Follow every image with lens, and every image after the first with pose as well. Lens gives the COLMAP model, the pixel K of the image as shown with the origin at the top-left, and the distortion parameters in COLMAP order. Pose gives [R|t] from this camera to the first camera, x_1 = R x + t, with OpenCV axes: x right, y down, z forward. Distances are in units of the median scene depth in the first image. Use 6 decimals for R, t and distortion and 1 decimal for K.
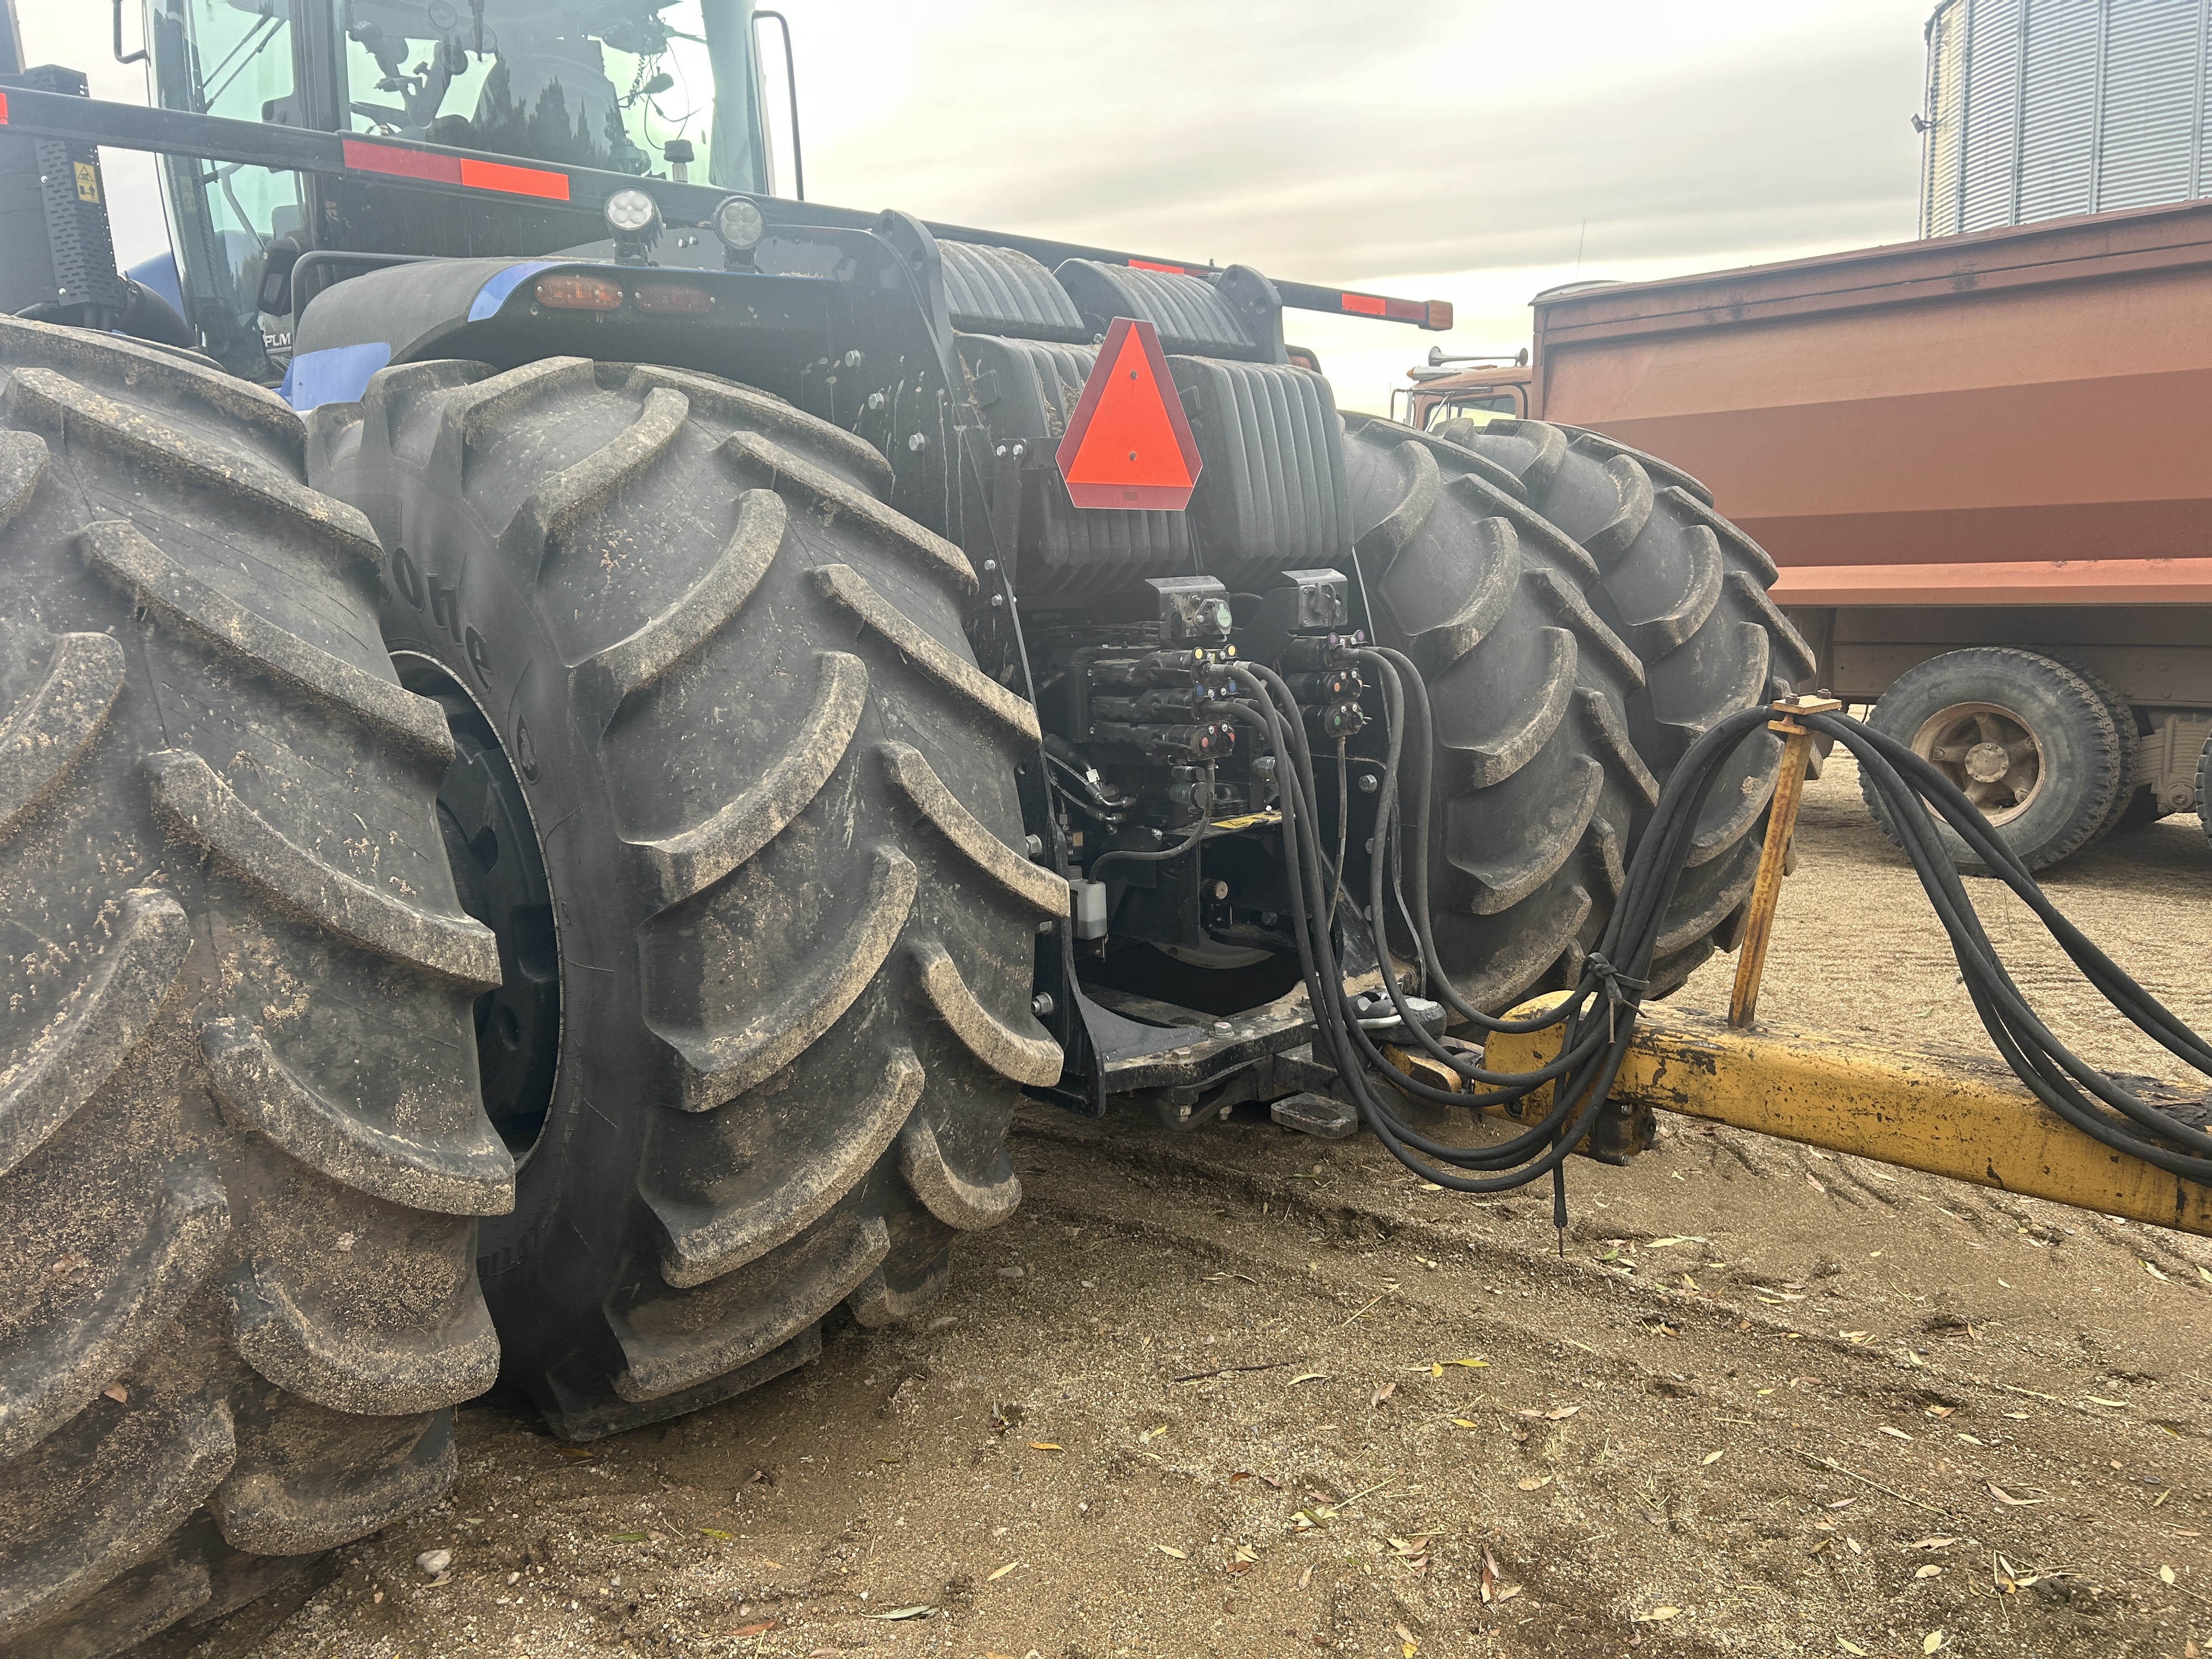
lens RADIAL K [[1791.2, 0, 1106.6], [0, 1791.2, 680.0], [0, 0, 1]] dist [0.123044, -0.120290]
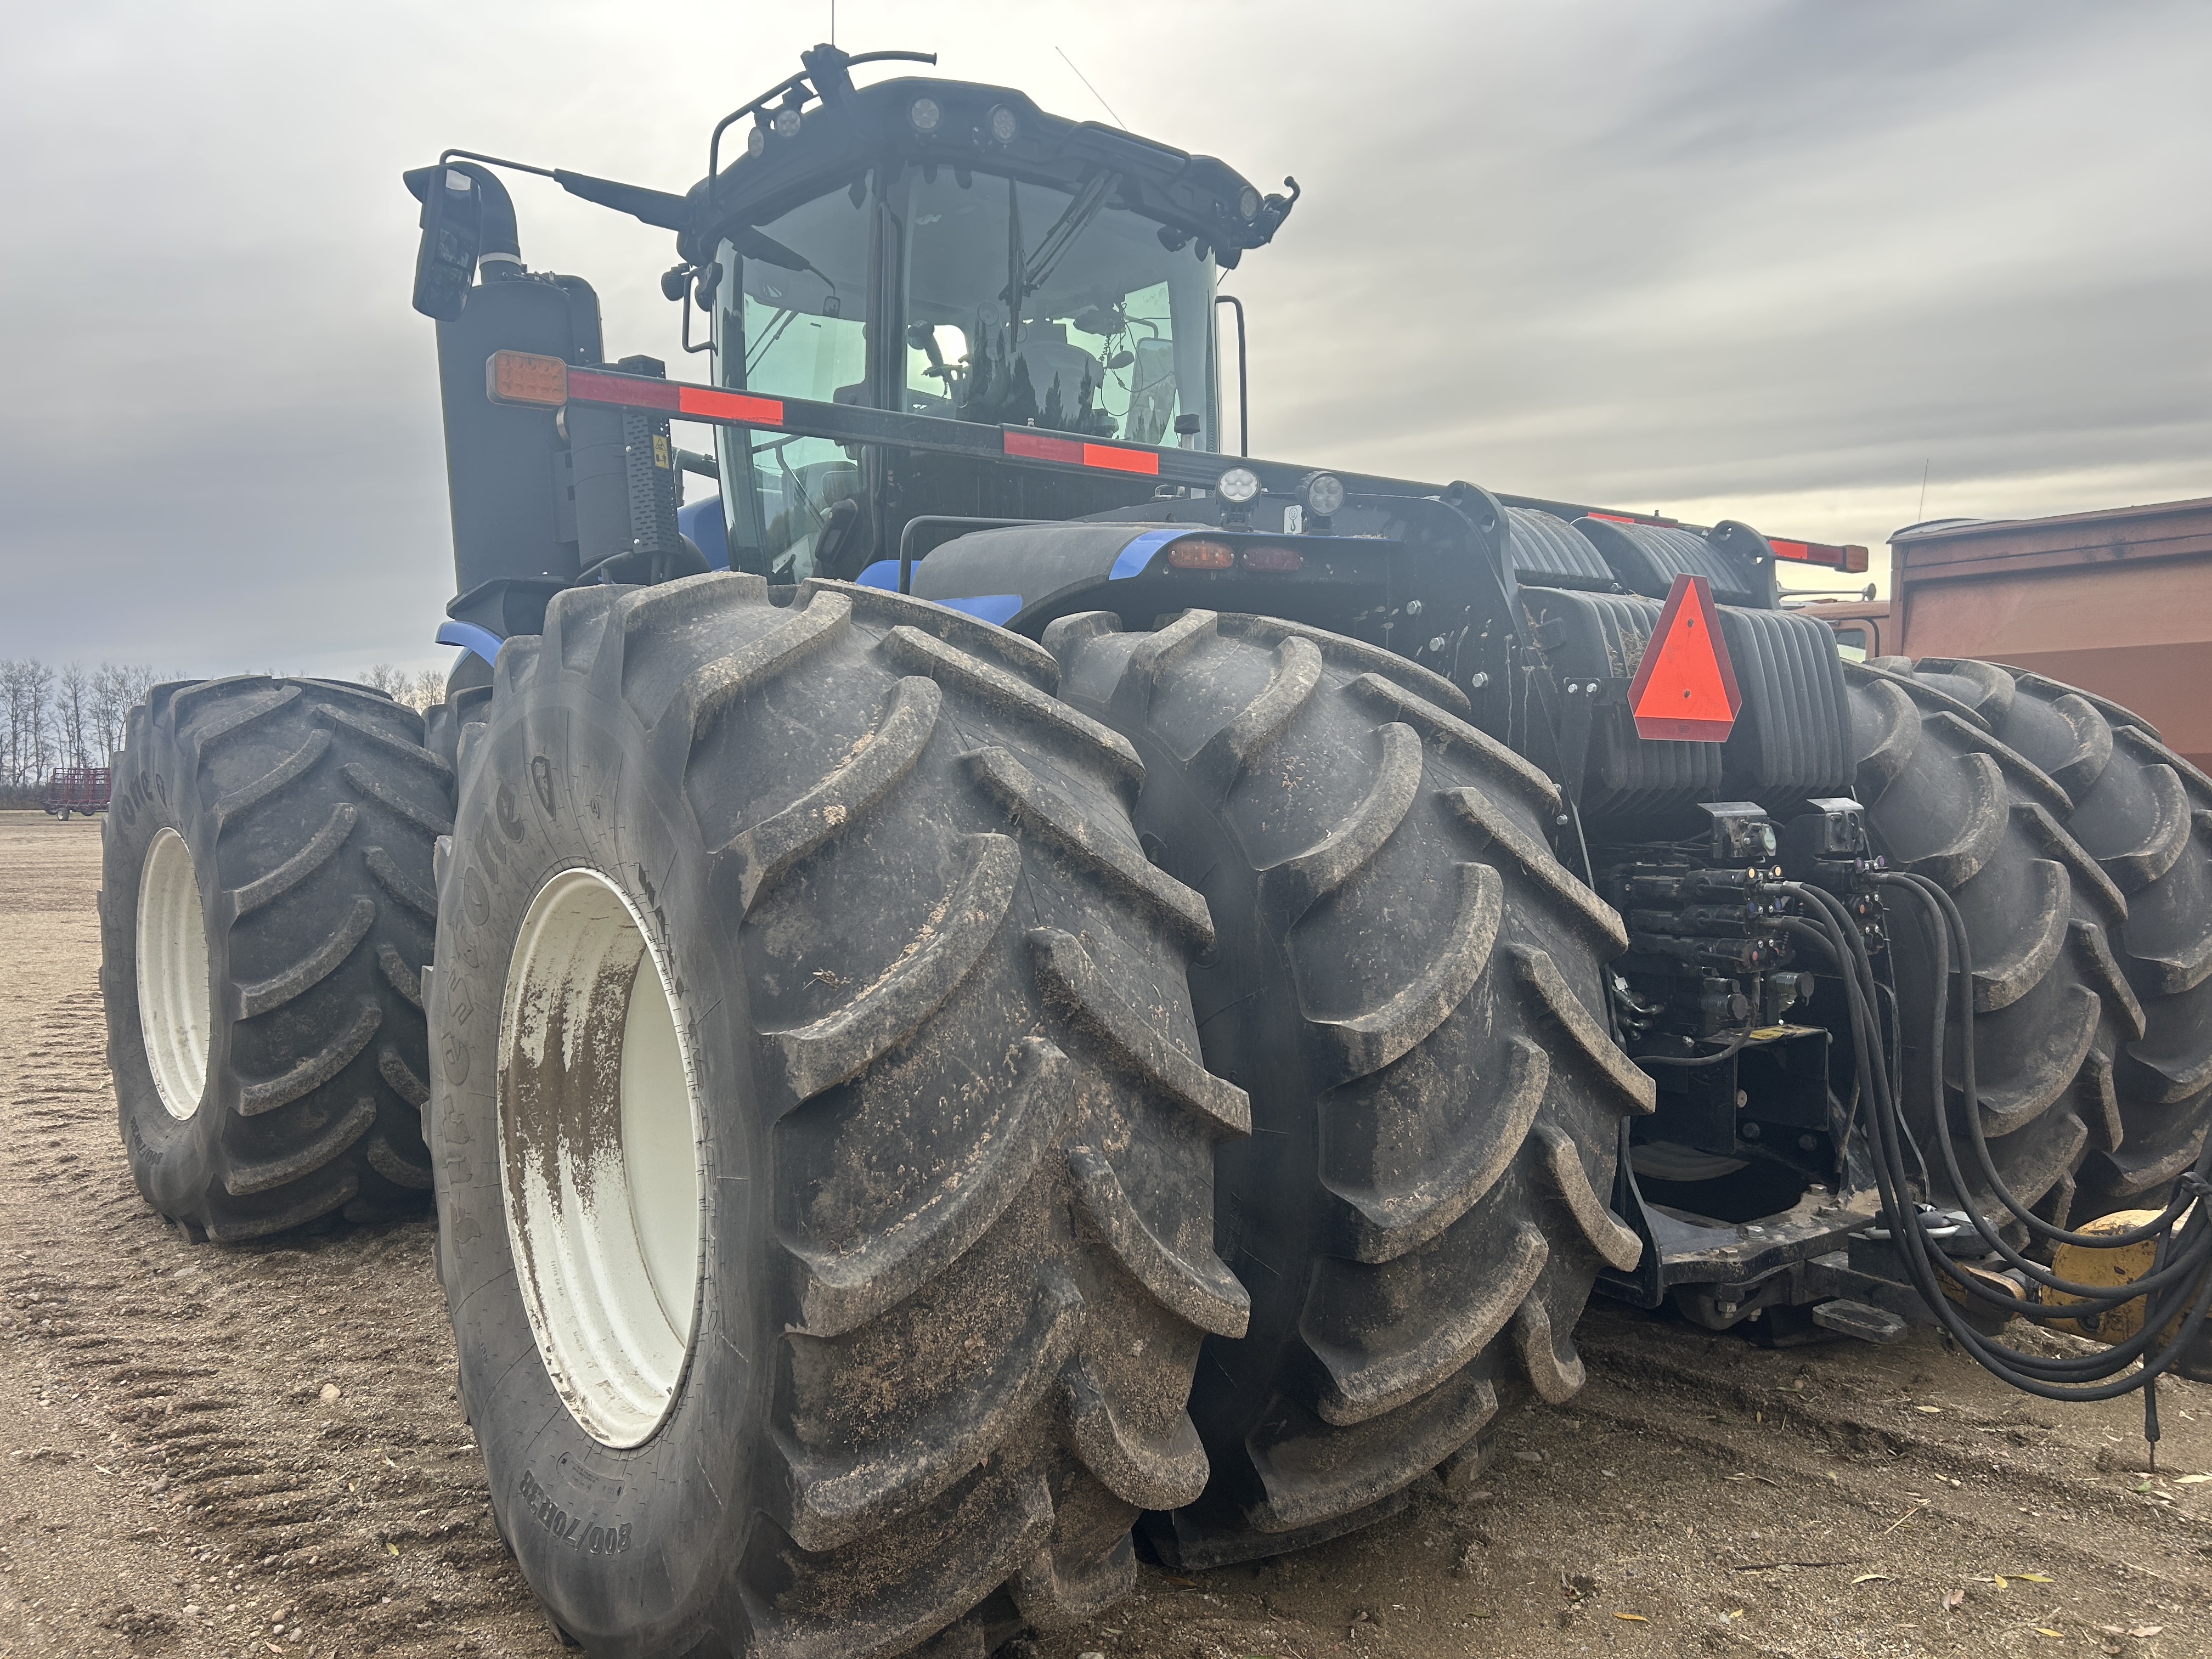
lens RADIAL K [[1749.0, 0, 1109.7], [0, 1749.0, 693.8], [0, 0, 1]] dist [0.089474, -0.067855]
pose [[0.990293, 0.014547, -0.138229, -0.204916], [-0.029828, 0.993579, -0.109134, 0.005909], [0.135754, 0.112198, 0.984369, -0.139707]]
